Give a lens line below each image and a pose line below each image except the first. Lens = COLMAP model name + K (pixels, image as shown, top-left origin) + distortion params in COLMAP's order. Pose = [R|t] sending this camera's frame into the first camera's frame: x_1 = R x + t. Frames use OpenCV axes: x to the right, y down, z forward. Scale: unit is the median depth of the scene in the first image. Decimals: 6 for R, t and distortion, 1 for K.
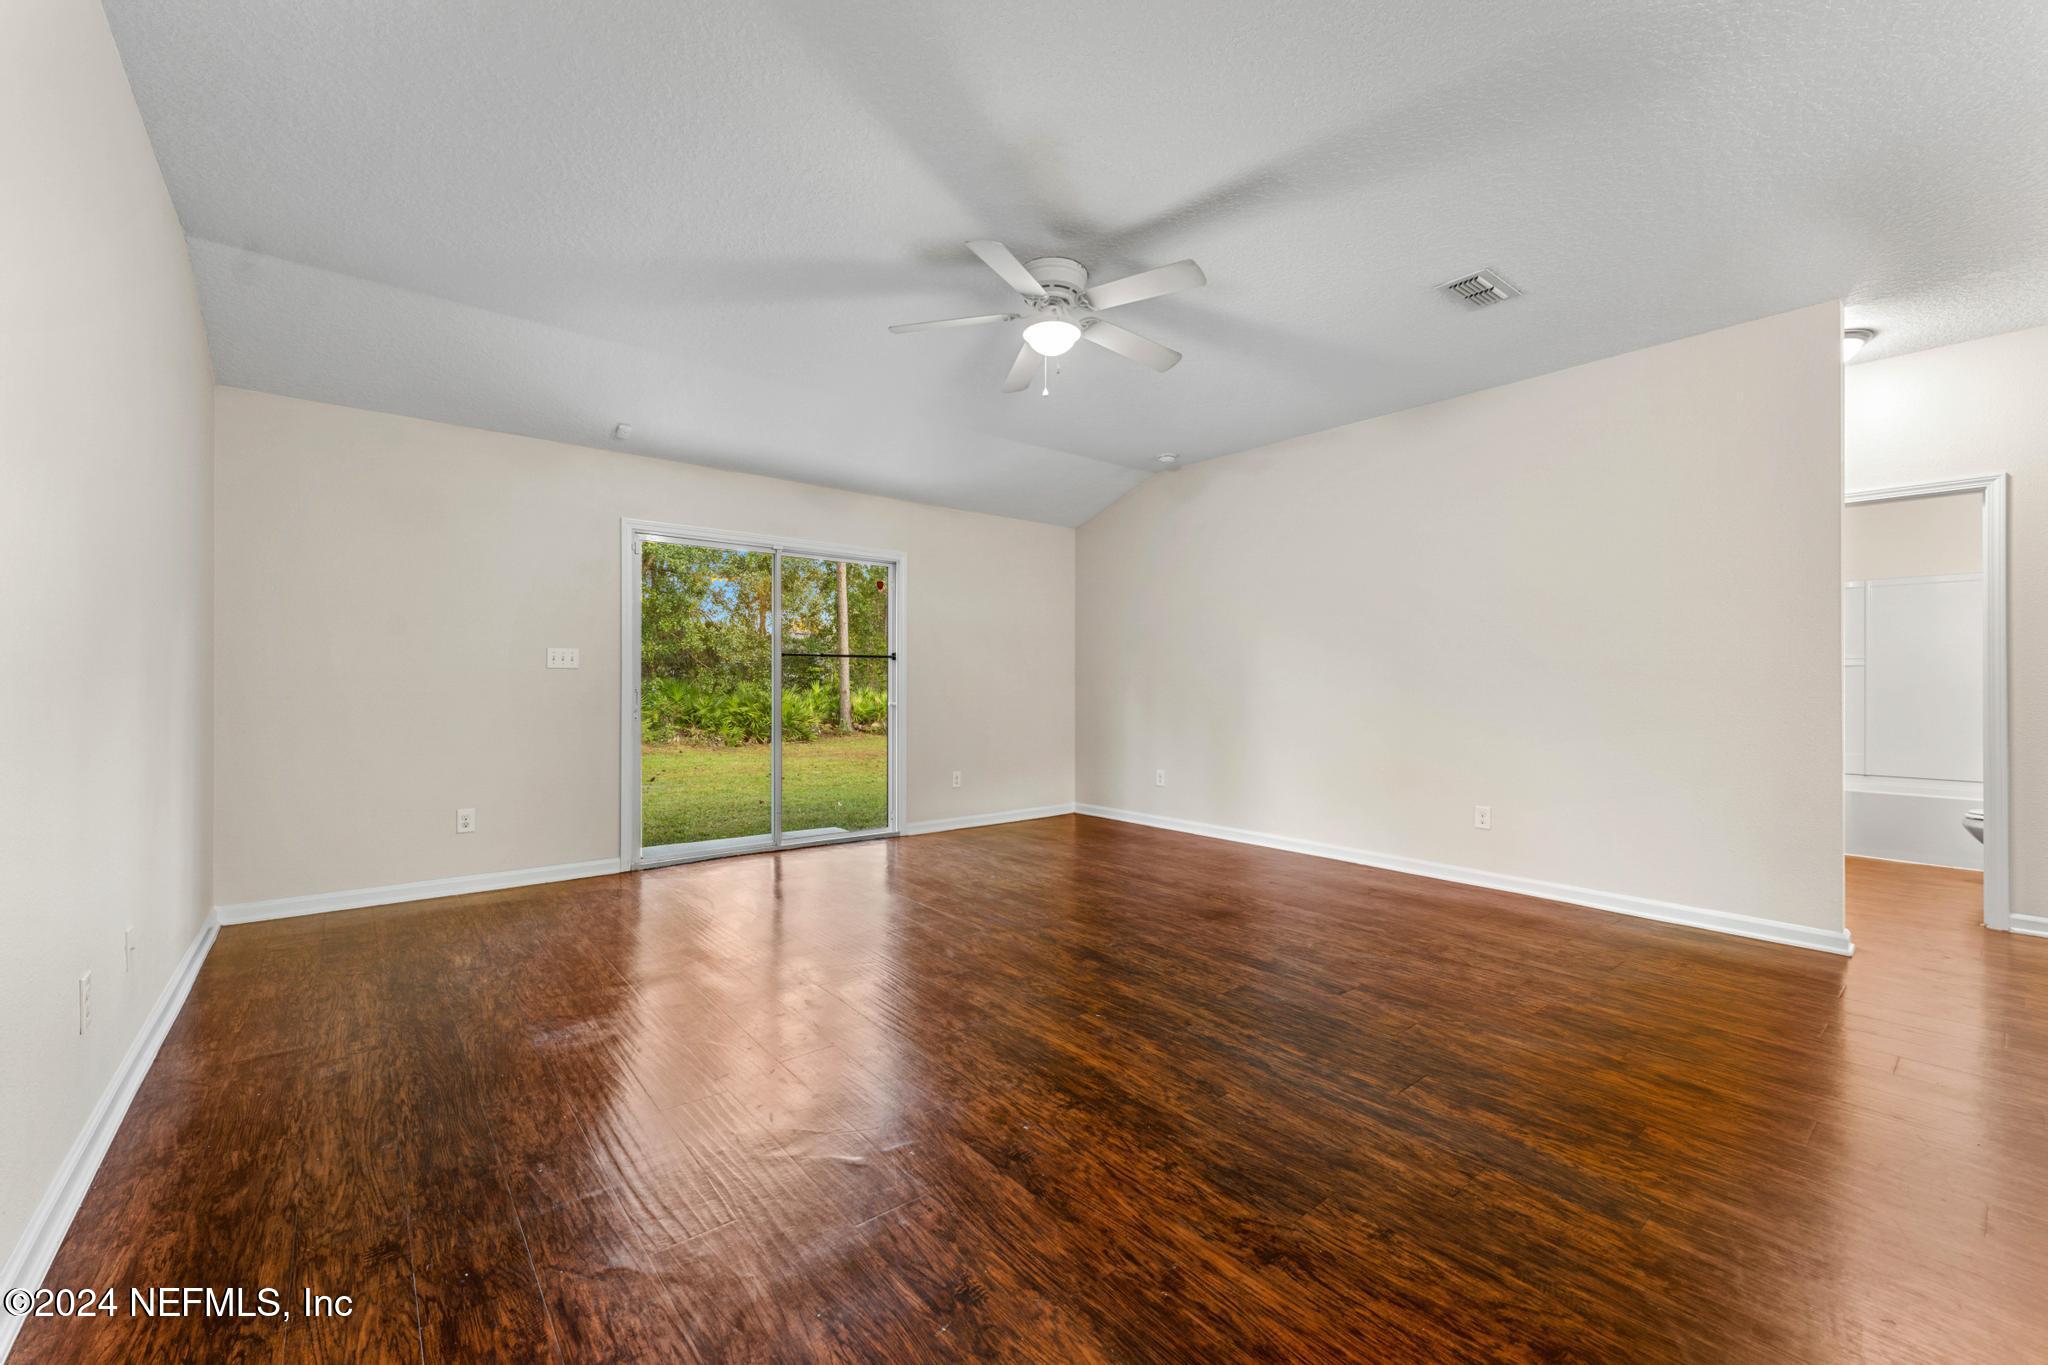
lens RADIAL K [[821.5, 0, 1020.6], [0, 821.5, 677.3], [0, 0, 1]] dist [0.002296, -0.000101]
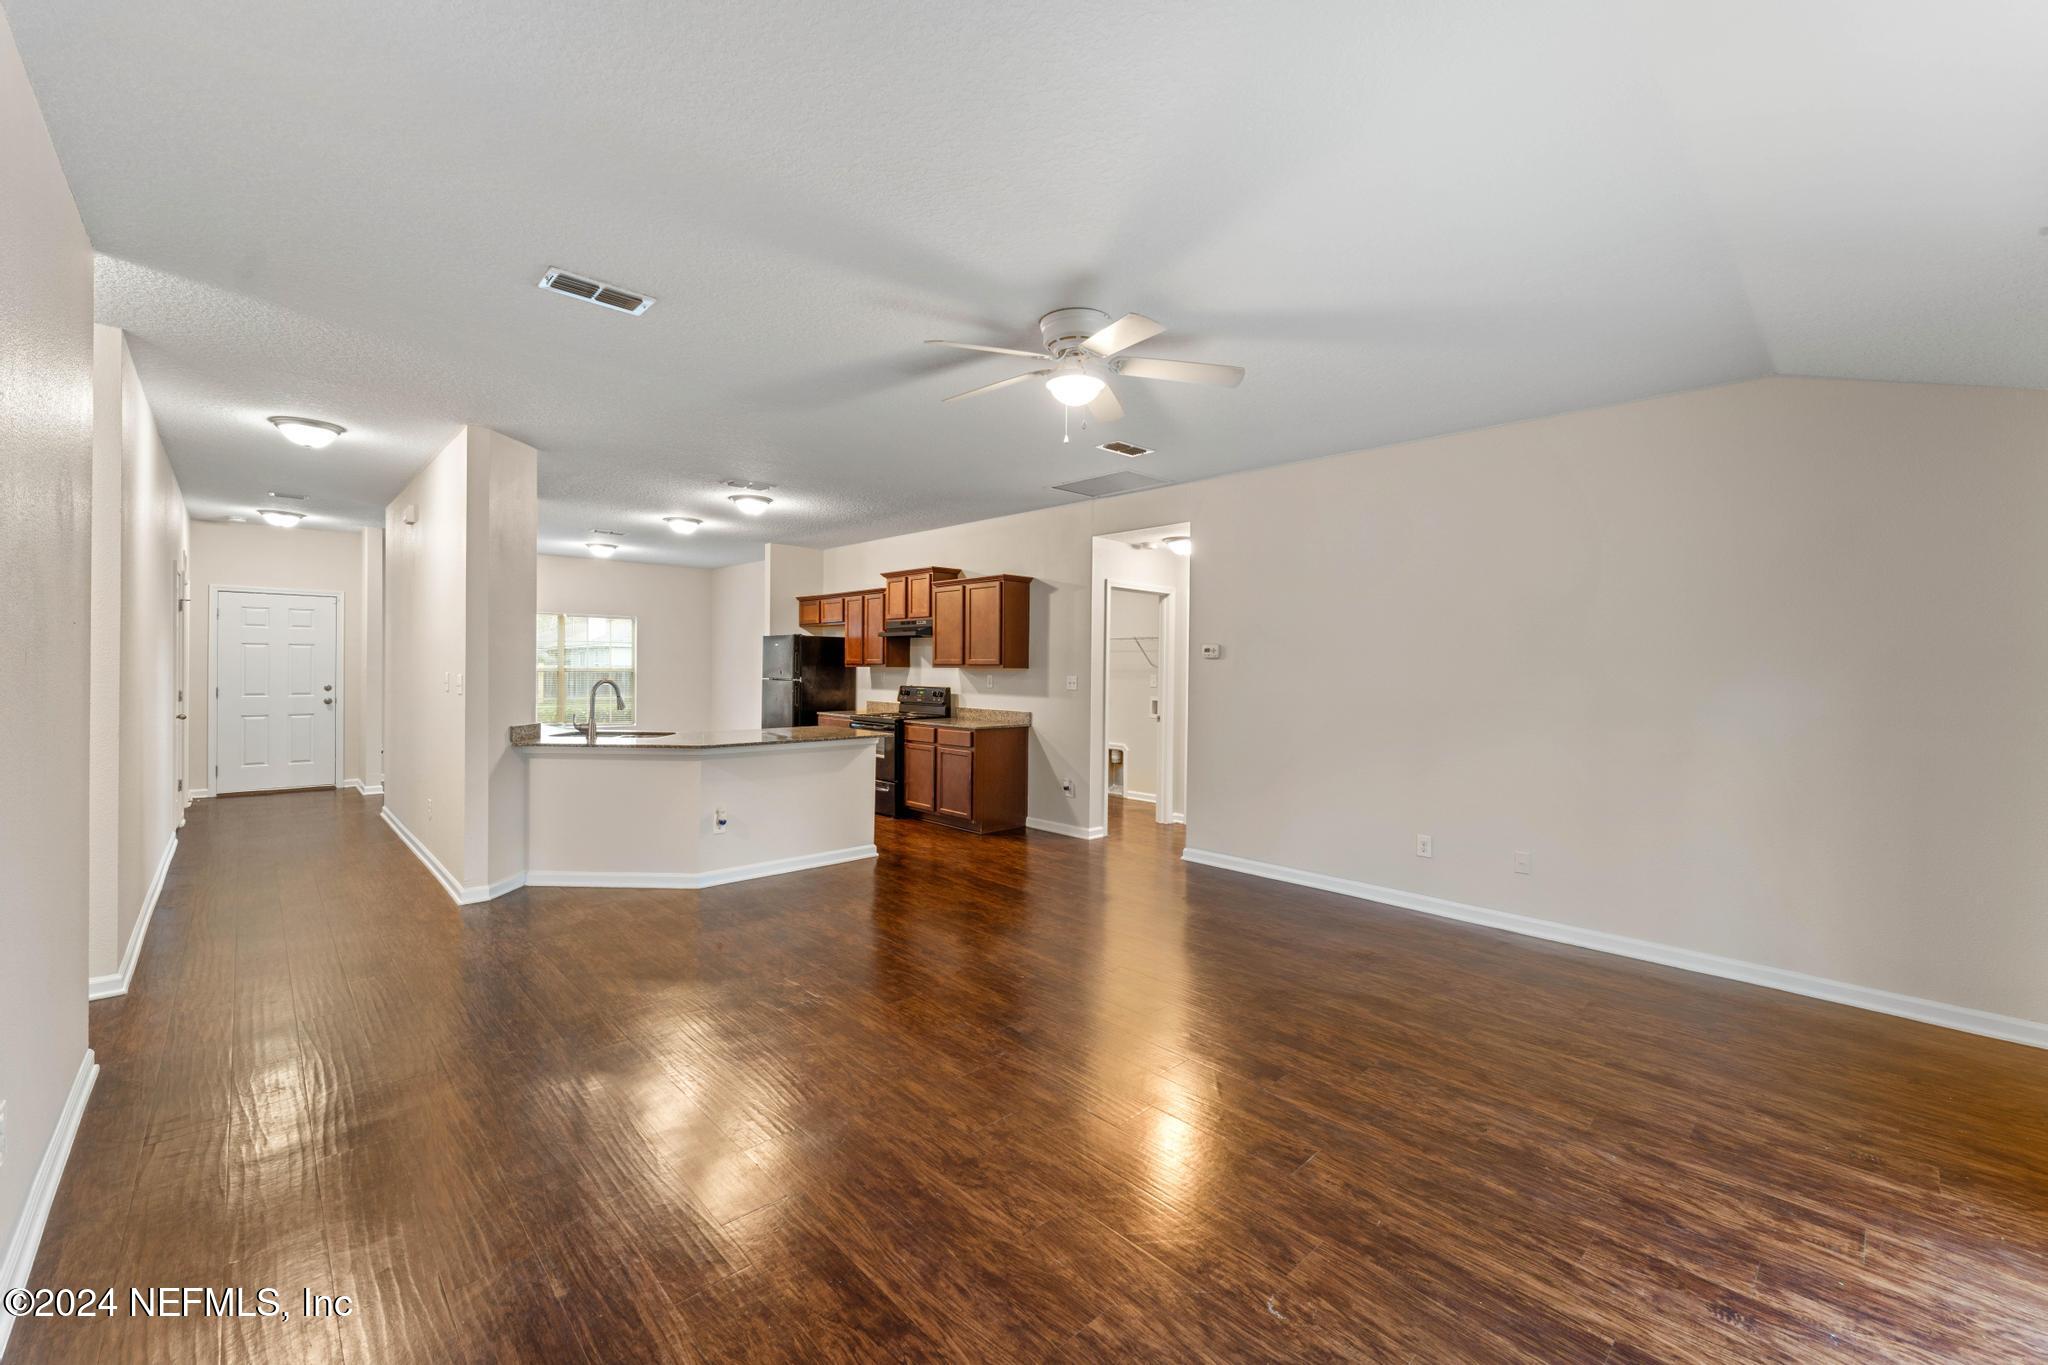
lens RADIAL K [[821.5, 0, 1024.4], [0, 821.5, 668.1], [0, 0, 1]] dist [0.002296, -0.000101]
pose [[-0.997185, -0.015183, -0.073425, 0.172511], [-0.014260, 0.999813, -0.013076, -0.069160], [0.073610, -0.011992, -0.997215, 2.066798]]
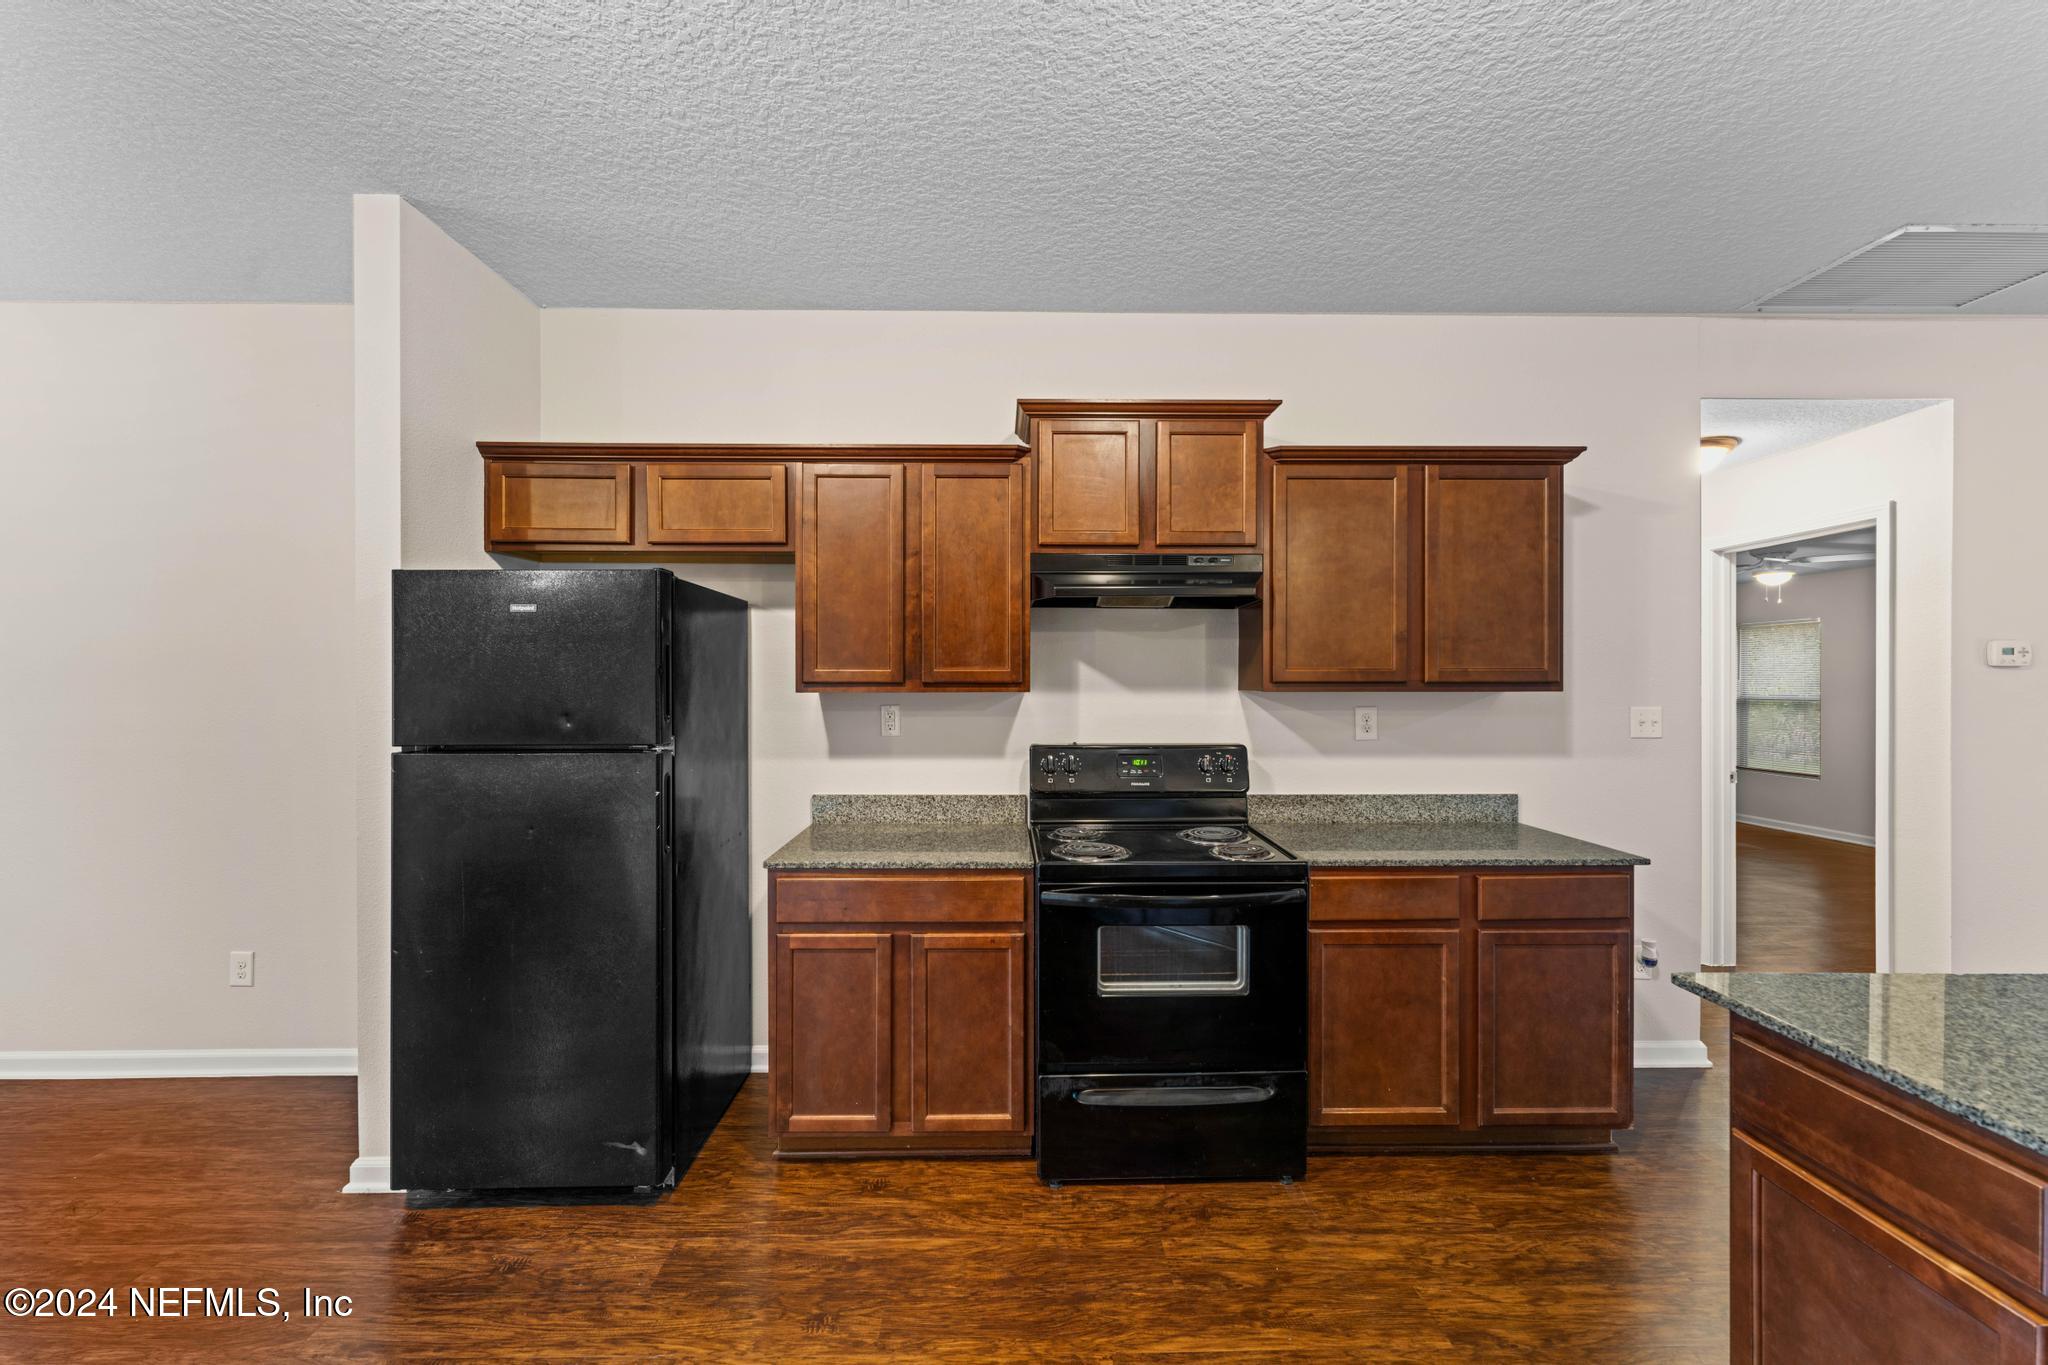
lens RADIAL K [[821.5, 0, 1016.6], [0, 821.5, 683.8], [0, 0, 1]] dist [0.002296, -0.000101]
pose [[-0.621666, -0.003970, -0.783273, 1.104232], [0.006931, 0.999920, -0.010569, -0.099843], [0.783252, -0.012000, -0.621588, -0.081445]]
